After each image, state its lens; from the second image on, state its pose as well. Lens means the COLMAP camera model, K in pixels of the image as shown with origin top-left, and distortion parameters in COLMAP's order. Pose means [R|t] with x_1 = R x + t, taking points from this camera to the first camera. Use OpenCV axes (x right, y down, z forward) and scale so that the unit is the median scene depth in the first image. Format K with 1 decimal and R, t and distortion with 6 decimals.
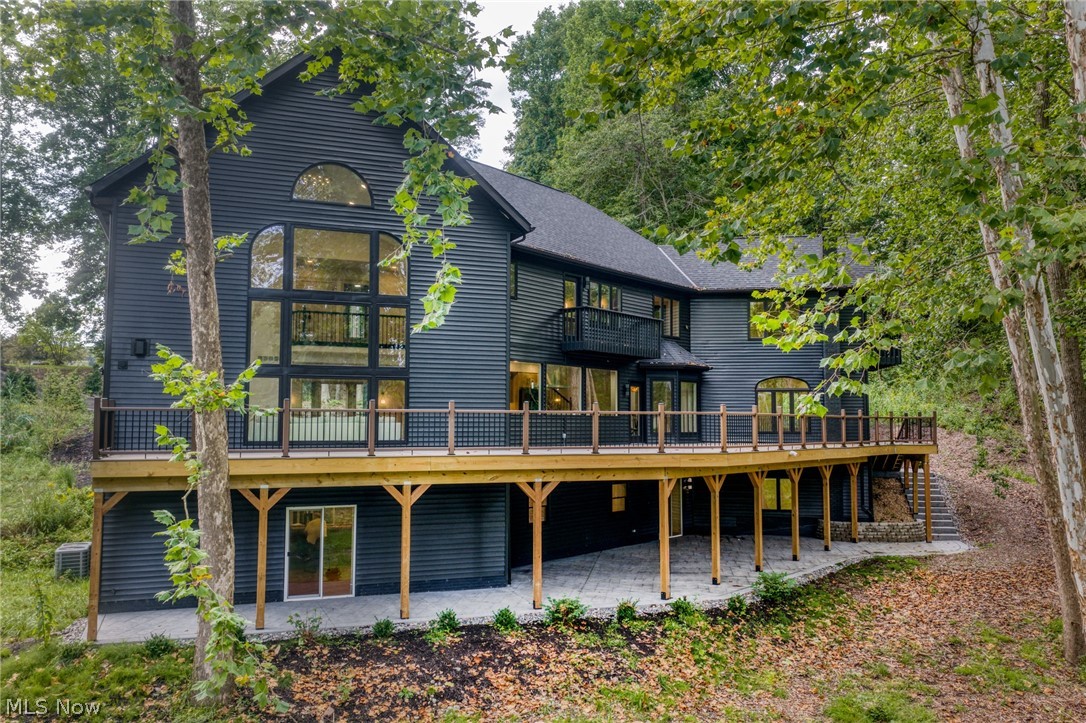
lens RADIAL K [[775.5, 0, 543.0], [0, 775.5, 361.5], [0, 0, 1]] dist [0.003033, 0.000737]
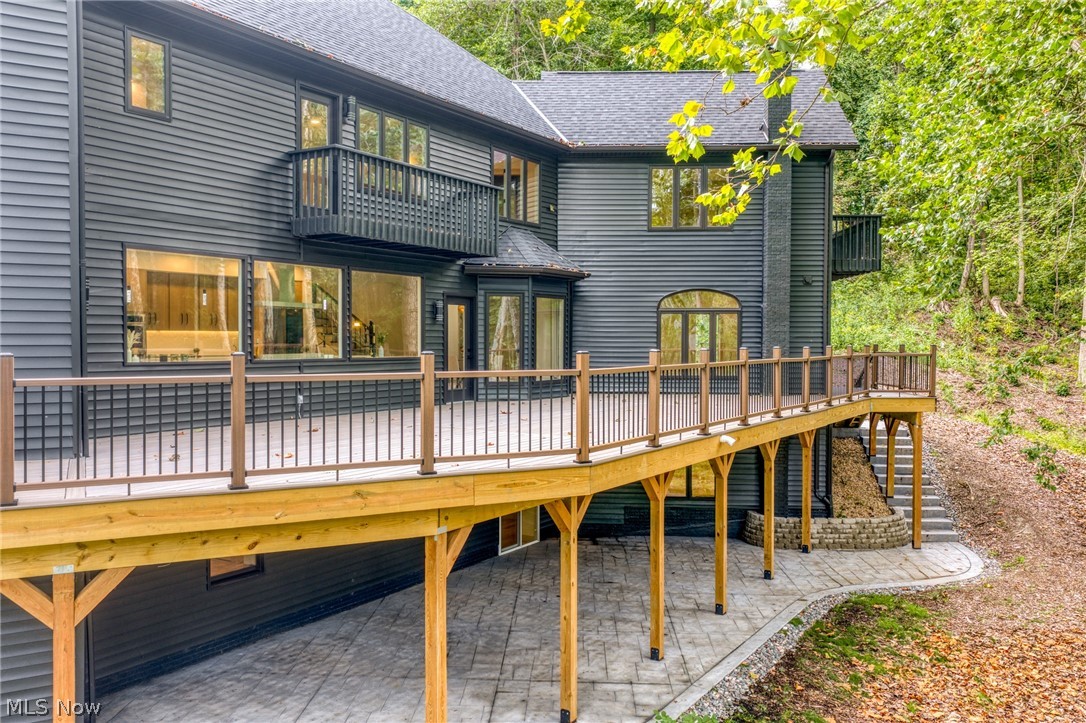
lens RADIAL K [[885.1, 0, 543.0], [0, 885.1, 361.5], [0, 0, 1]] dist [0.051696, -0.001842]
pose [[0.990602, -0.005753, 0.136658, 0.089696], [-0.007850, 0.995077, 0.098794, 0.008043], [-0.136554, -0.098938, 0.985680, 0.324606]]
